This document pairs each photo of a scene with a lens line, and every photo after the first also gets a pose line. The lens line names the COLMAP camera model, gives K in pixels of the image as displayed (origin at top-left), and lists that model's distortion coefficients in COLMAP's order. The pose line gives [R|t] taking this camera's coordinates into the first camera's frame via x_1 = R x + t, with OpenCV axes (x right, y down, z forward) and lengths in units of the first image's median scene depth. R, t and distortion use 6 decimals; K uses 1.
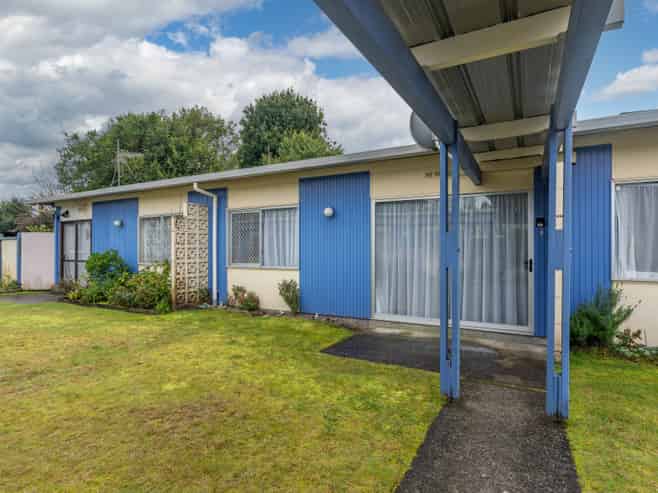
lens RADIAL K [[354.3, 0, 341.0], [0, 354.3, 245.8], [0, 0, 1]] dist [-0.006352, -0.000409]
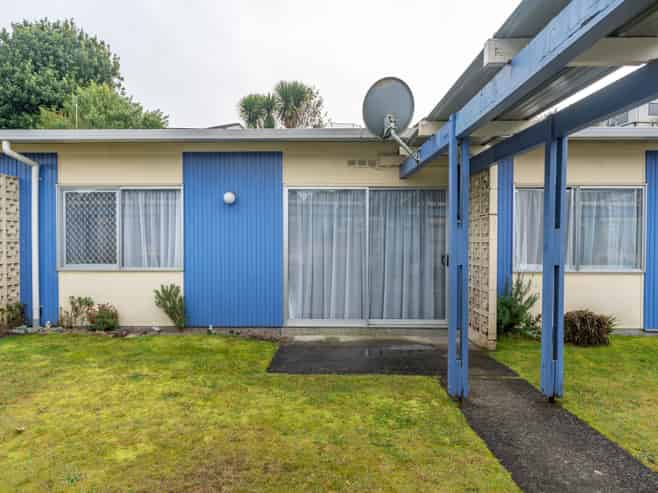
lens RADIAL K [[406.4, 0, 329.0], [0, 406.4, 246.5], [0, 0, 1]] dist [-0.005387, -0.000387]
pose [[0.891537, -0.002947, 0.452939, -0.246596], [-0.006094, 0.999810, 0.018499, -0.003777], [-0.452907, -0.019253, 0.891350, 0.080619]]
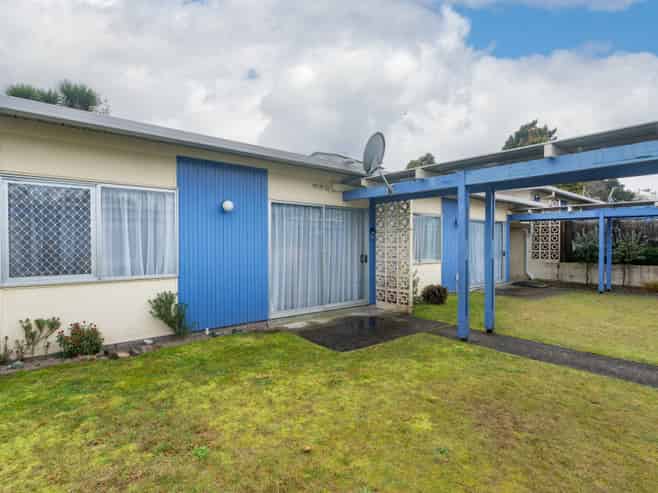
lens RADIAL K [[320.0, 0, 322.5], [0, 320.0, 245.6], [0, 0, 1]] dist [-0.017126, 0.006662]
pose [[0.429447, -0.001146, 0.903091, -0.623987], [-0.005780, 0.999975, 0.004018, -0.003753], [-0.903074, -0.006945, 0.429430, 0.457775]]
